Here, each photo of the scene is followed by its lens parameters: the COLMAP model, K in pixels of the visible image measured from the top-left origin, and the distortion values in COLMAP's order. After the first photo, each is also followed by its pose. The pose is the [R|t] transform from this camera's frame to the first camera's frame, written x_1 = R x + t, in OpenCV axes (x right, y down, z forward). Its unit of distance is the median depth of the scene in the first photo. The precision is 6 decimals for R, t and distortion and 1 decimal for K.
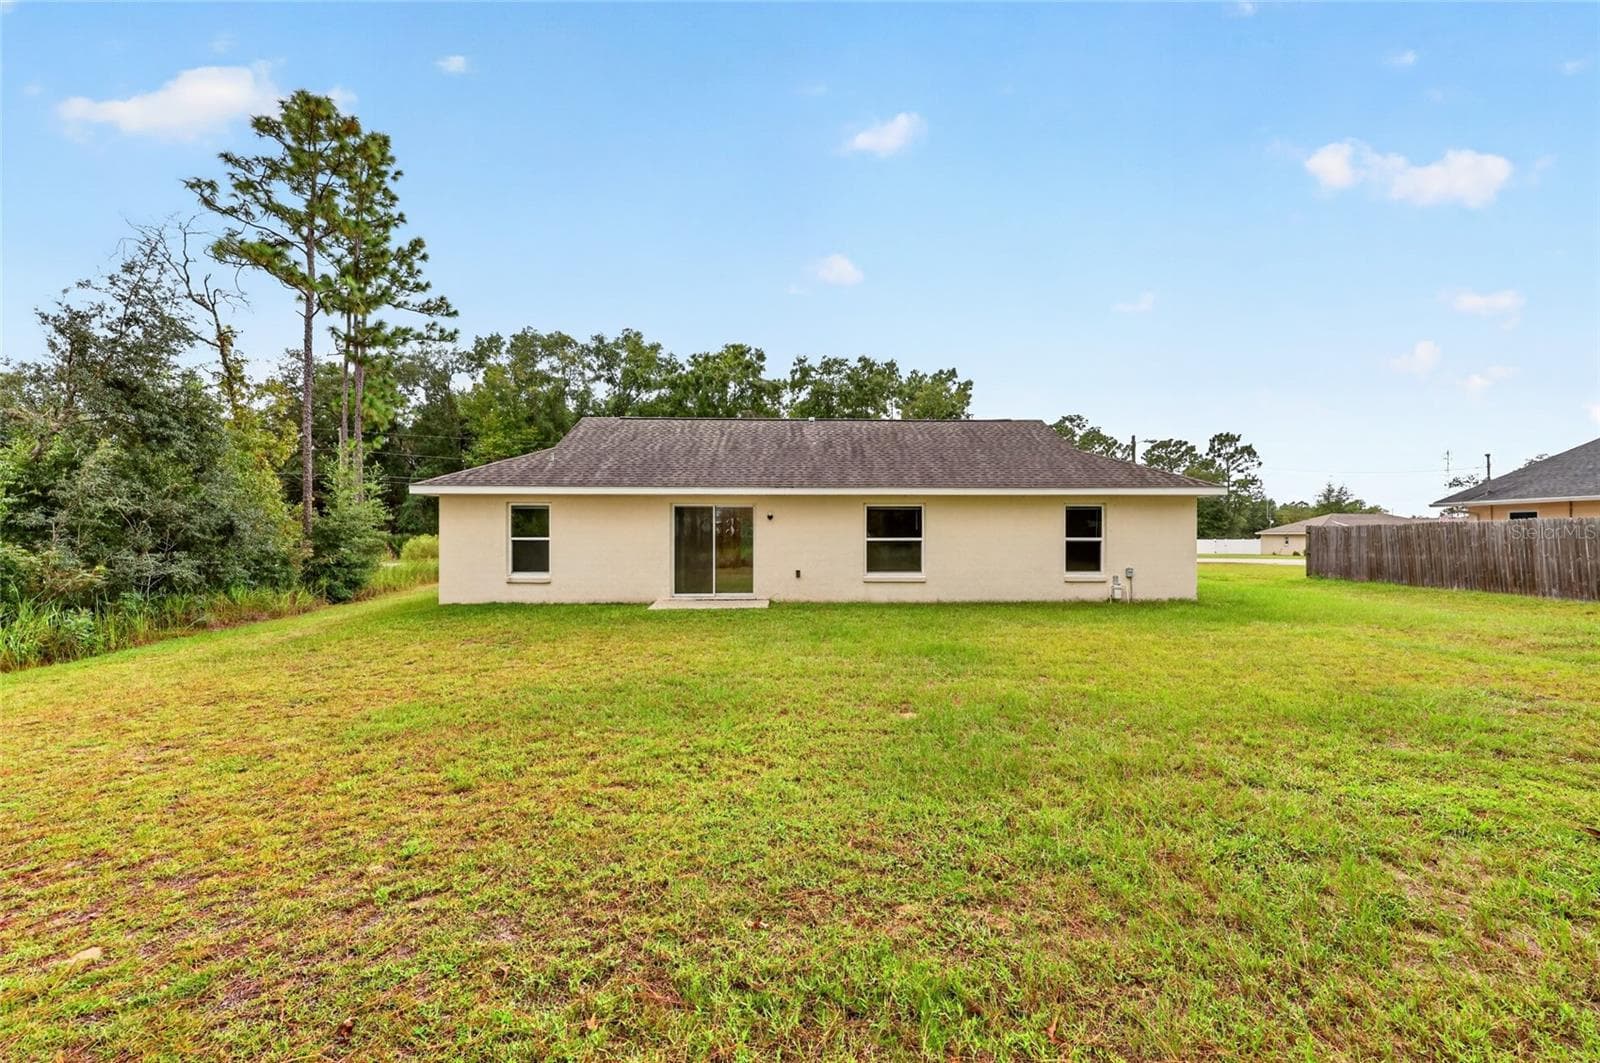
lens RADIAL K [[643.2, 0, 789.8], [0, 643.2, 531.2], [0, 0, 1]] dist [-0.001153, 0.000073]
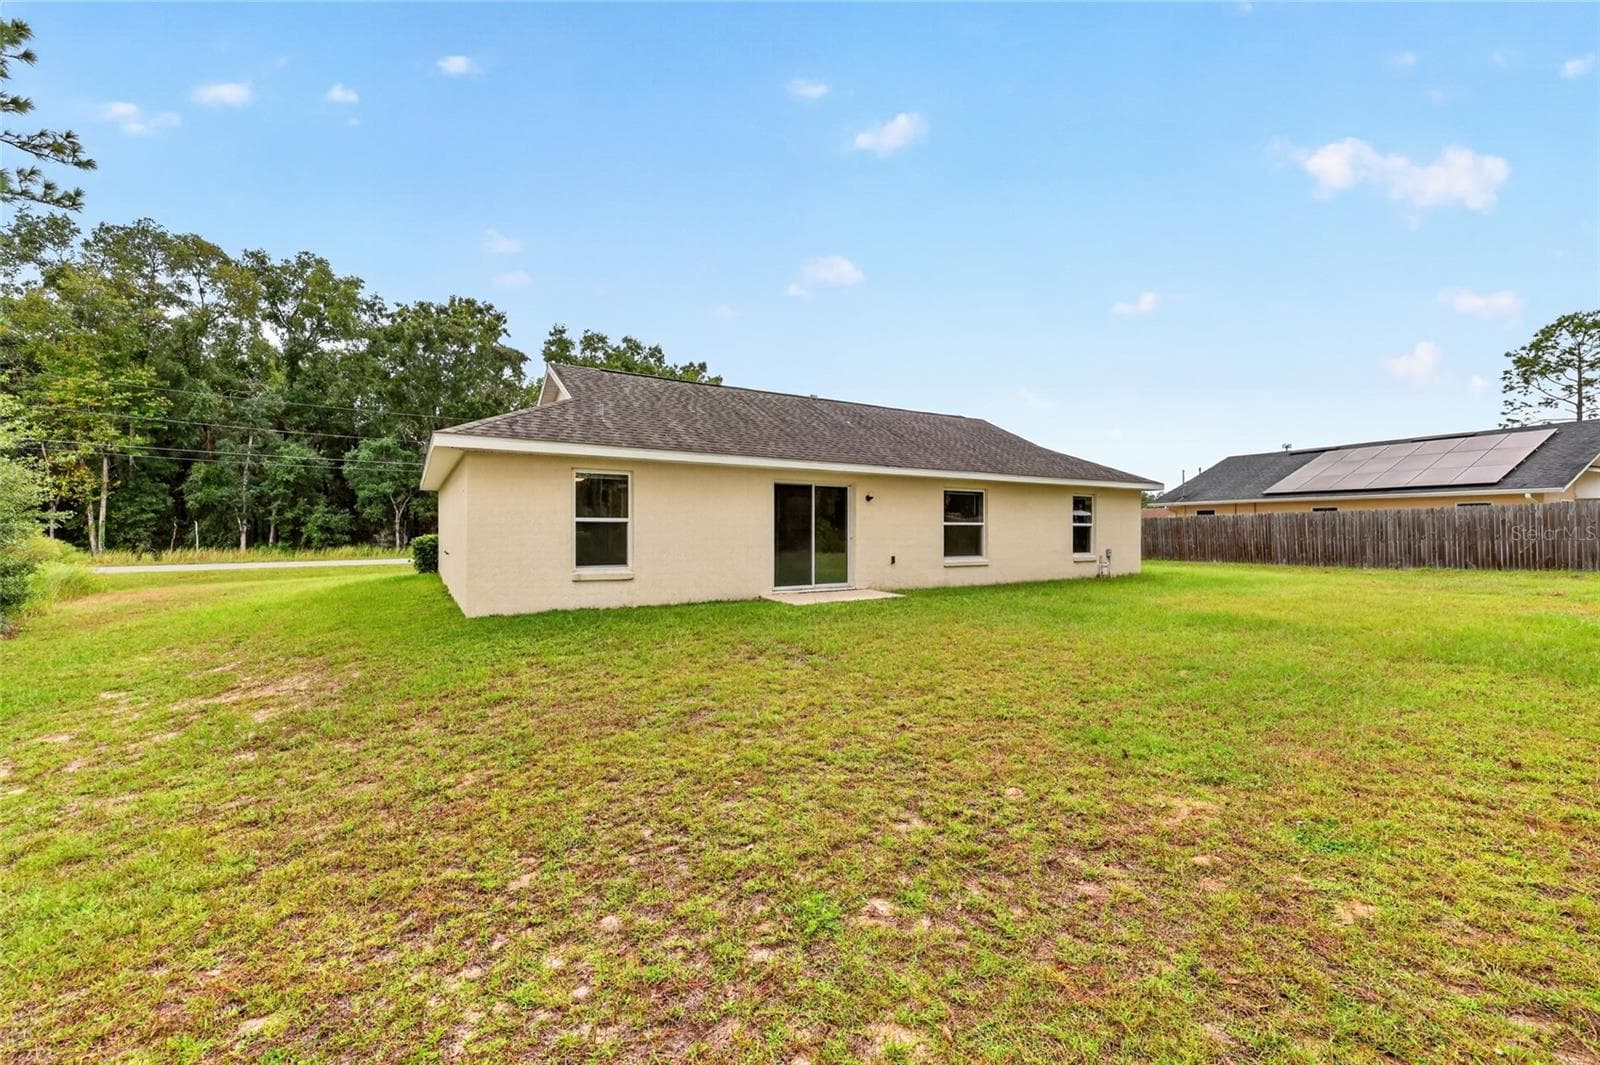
lens RADIAL K [[650.4, 0, 796.0], [0, 650.4, 536.3], [0, 0, 1]] dist [0.000335, 0.000551]
pose [[0.861612, -0.003965, 0.507551, -0.475508], [-0.000958, 0.999955, 0.009439, 0.018882], [-0.507566, -0.008619, 0.861570, 0.213085]]
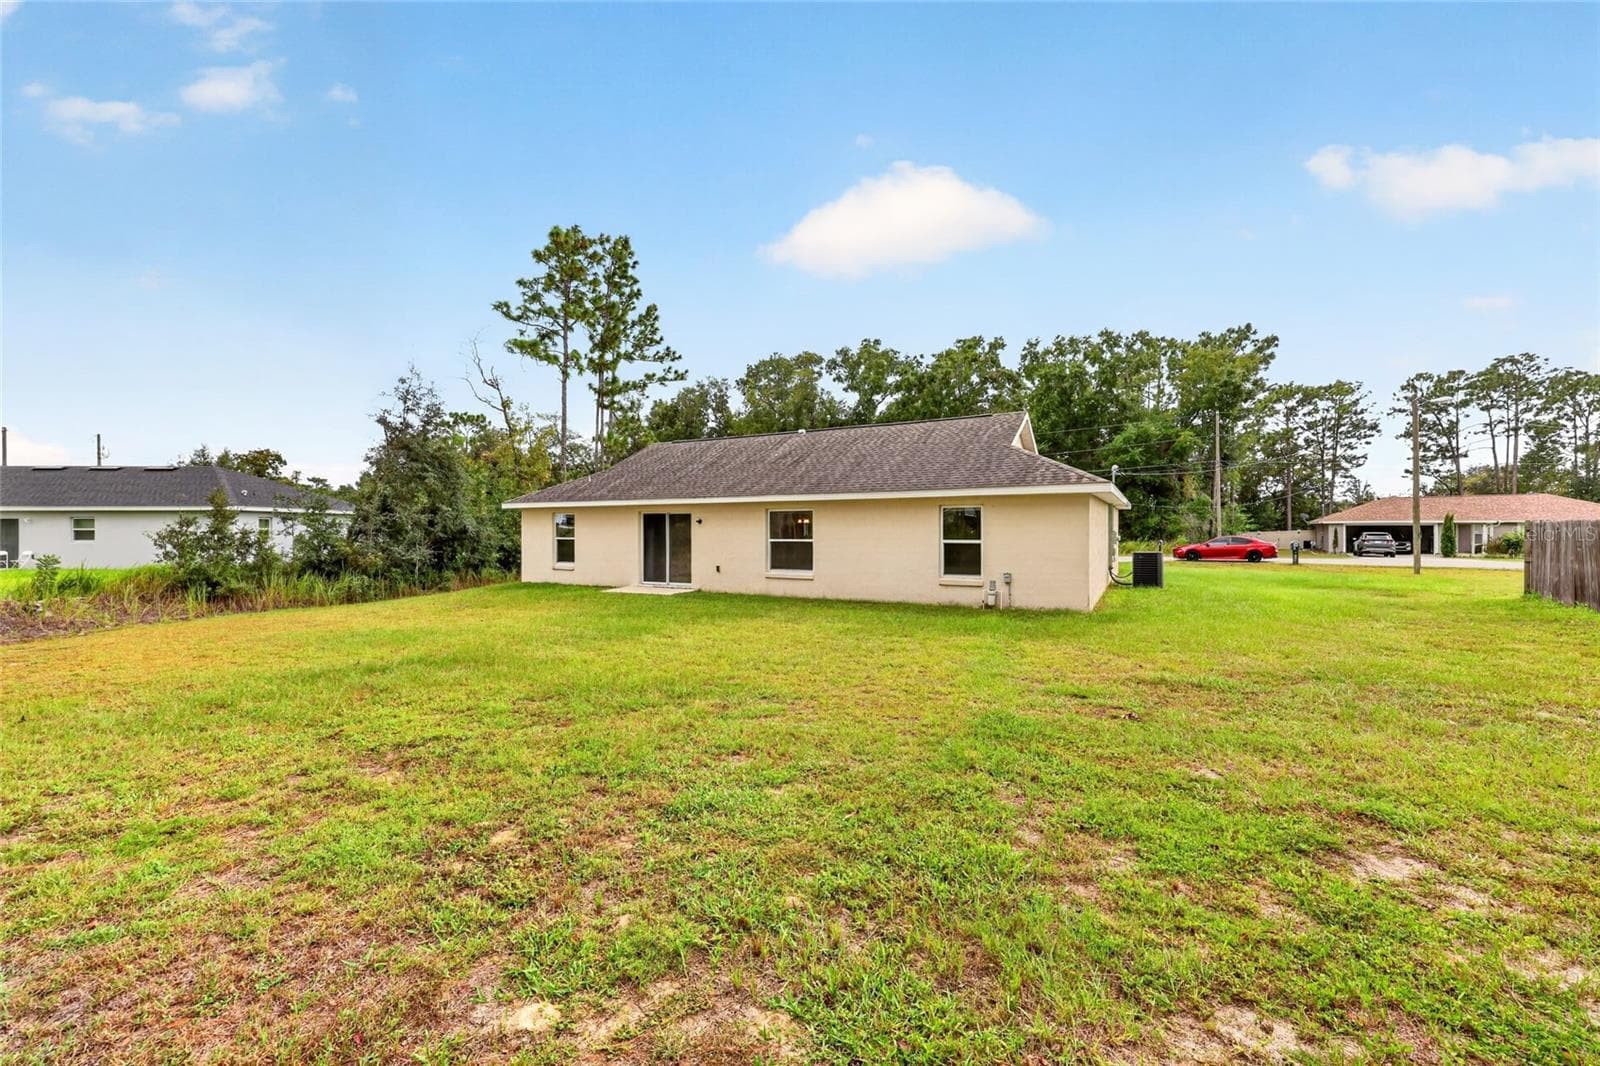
lens RADIAL K [[643.2, 0, 789.8], [0, 643.2, 532.7], [0, 0, 1]] dist [-0.001153, 0.000073]
pose [[0.858388, 0.000677, -0.513000, 0.603773], [0.005344, 0.999933, 0.010263, -0.010010], [0.512973, -0.011551, 0.858327, 0.033144]]
